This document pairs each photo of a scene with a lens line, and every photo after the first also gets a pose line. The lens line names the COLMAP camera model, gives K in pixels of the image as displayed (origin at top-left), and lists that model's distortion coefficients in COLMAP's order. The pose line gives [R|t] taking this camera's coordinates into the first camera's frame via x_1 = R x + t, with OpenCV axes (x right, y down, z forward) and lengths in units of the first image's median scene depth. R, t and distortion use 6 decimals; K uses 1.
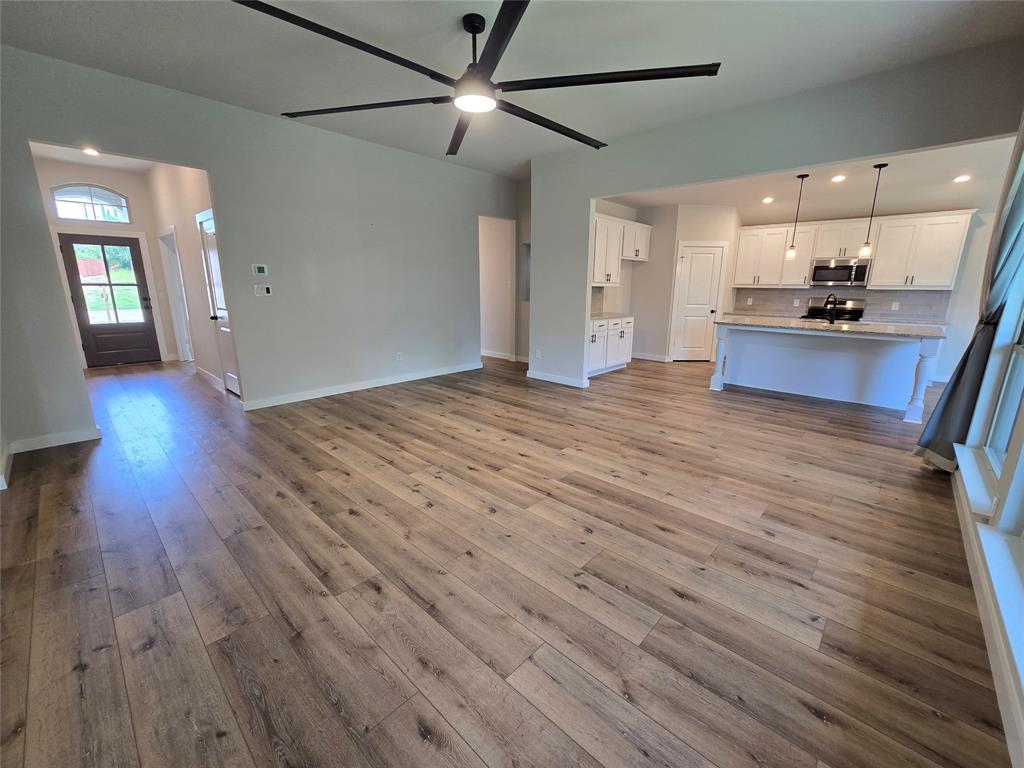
lens RADIAL K [[416.2, 0, 528.2], [0, 416.2, 382.0], [0, 0, 1]] dist [-0.002713, -0.000302]
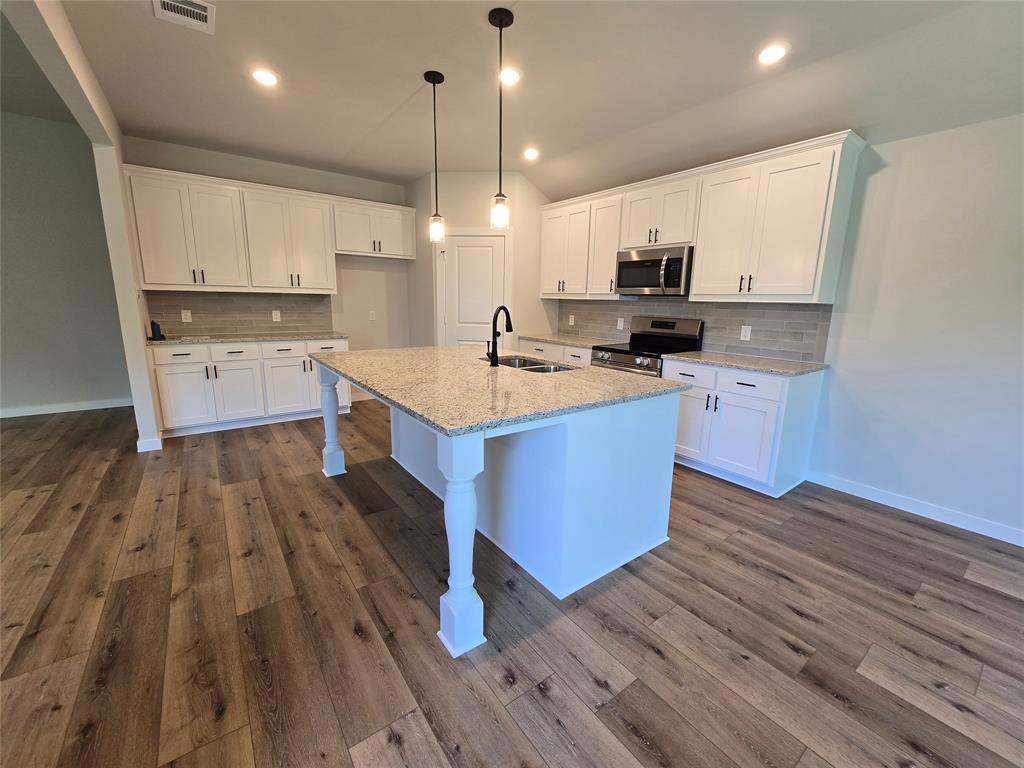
lens RADIAL K [[416.2, 0, 520.6], [0, 416.2, 381.3], [0, 0, 1]] dist [-0.002713, -0.000302]
pose [[0.982742, 0.044452, -0.179558, 1.071314], [-0.051198, 0.998140, -0.033107, -0.134471], [0.177753, 0.041729, 0.983190, 0.646365]]
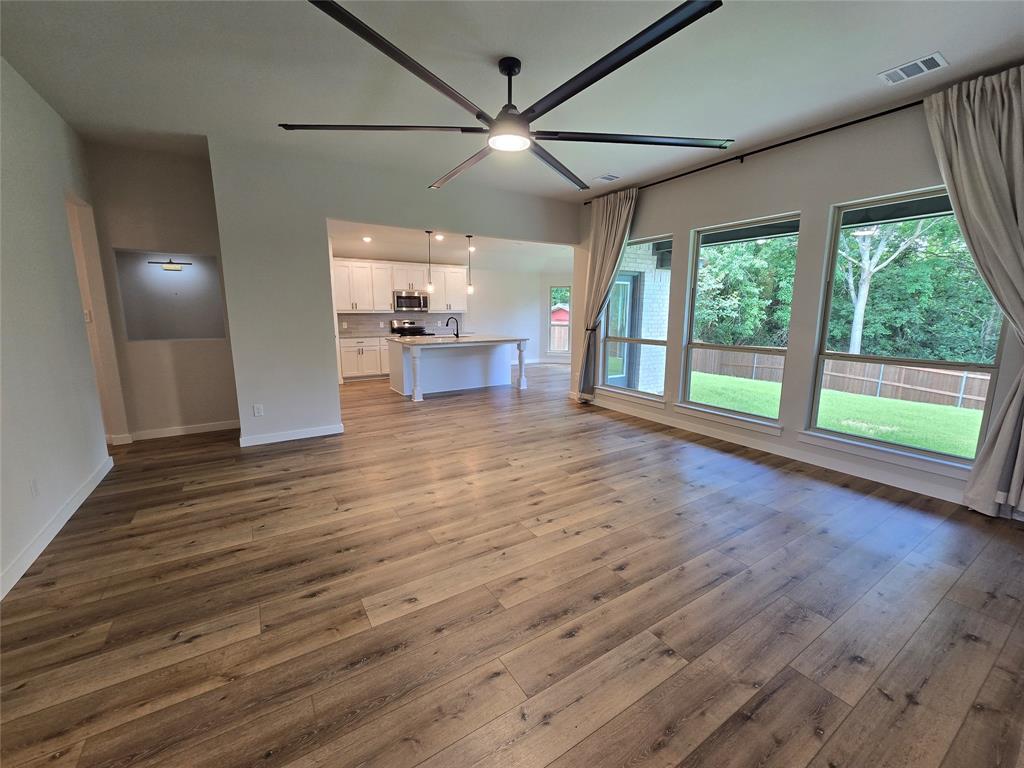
lens RADIAL K [[416.2, 0, 510.9], [0, 416.2, 383.4], [0, 0, 1]] dist [-0.002713, -0.000302]
pose [[0.271742, -0.177897, 0.945785, -0.775181], [0.217976, 0.968603, 0.119560, -0.150241], [-0.937359, 0.173669, 0.301987, 0.525151]]
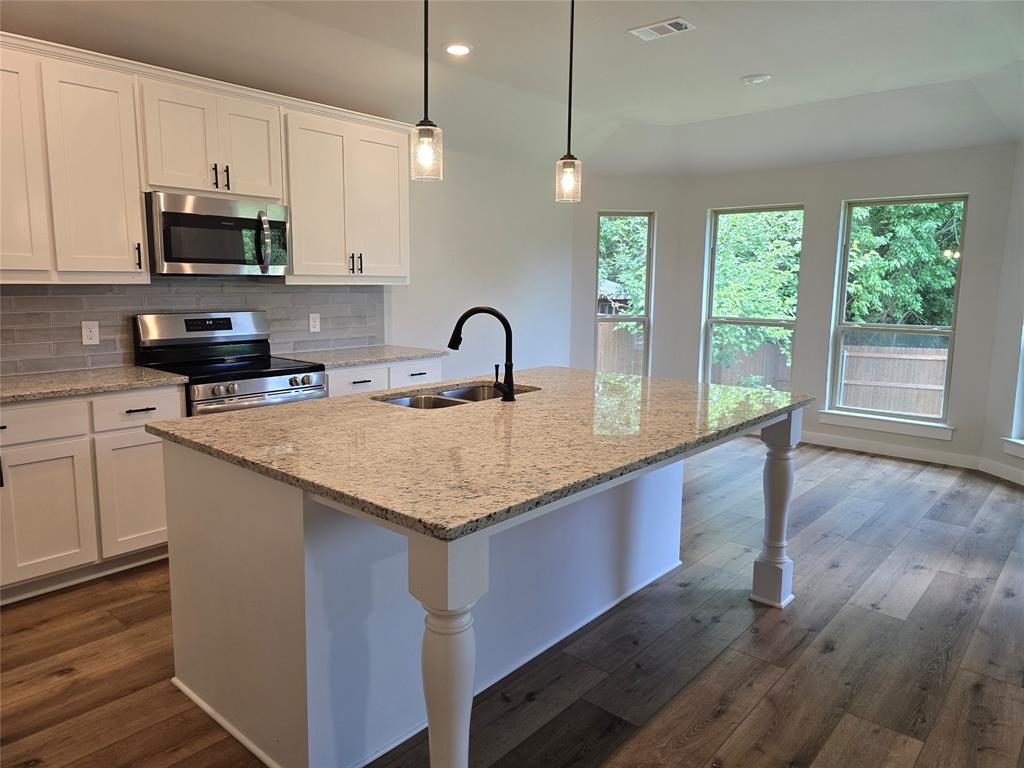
lens RADIAL K [[690.7, 0, 498.8], [0, 690.7, 373.5], [0, 0, 1]] dist [0.033598, -0.024518]
pose [[-0.003502, -0.147946, 0.988989, 0.269842], [0.218246, 0.965041, 0.145137, -0.298847], [-0.975888, 0.216351, 0.028909, 1.241053]]
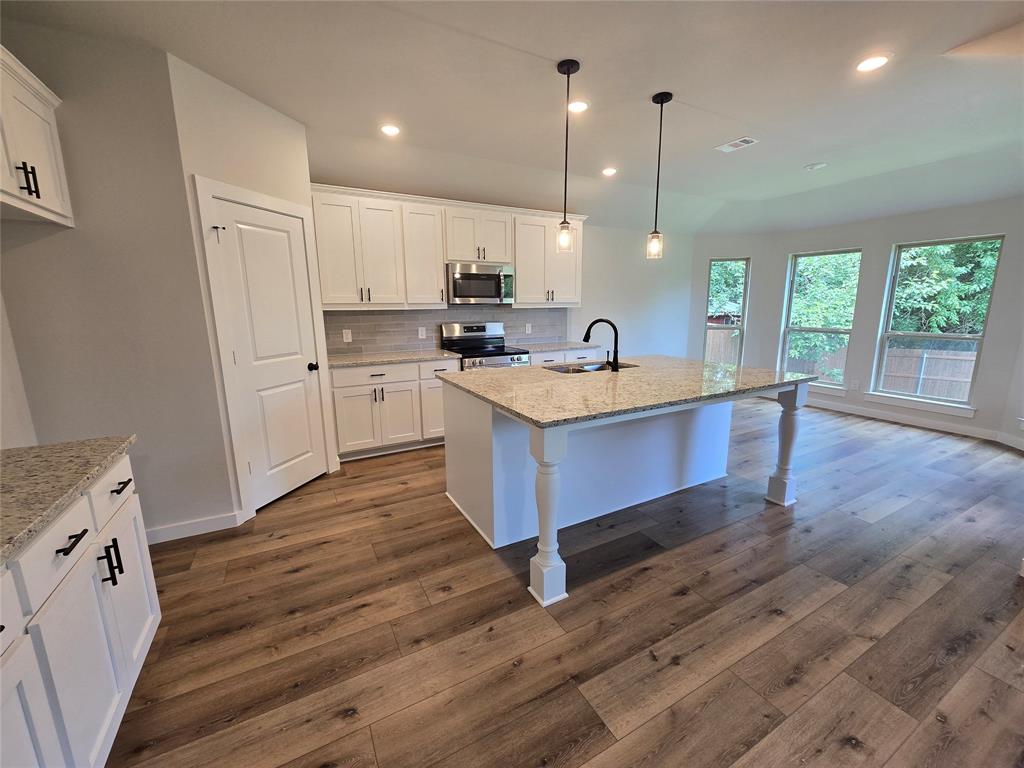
lens RADIAL K [[416.2, 0, 519.0], [0, 416.2, 383.1], [0, 0, 1]] dist [-0.002713, -0.000302]
pose [[0.326633, -0.191236, 0.925602, 0.194397], [0.224255, 0.967032, 0.120659, -0.280370], [-0.918162, 0.168160, 0.358750, 1.154679]]
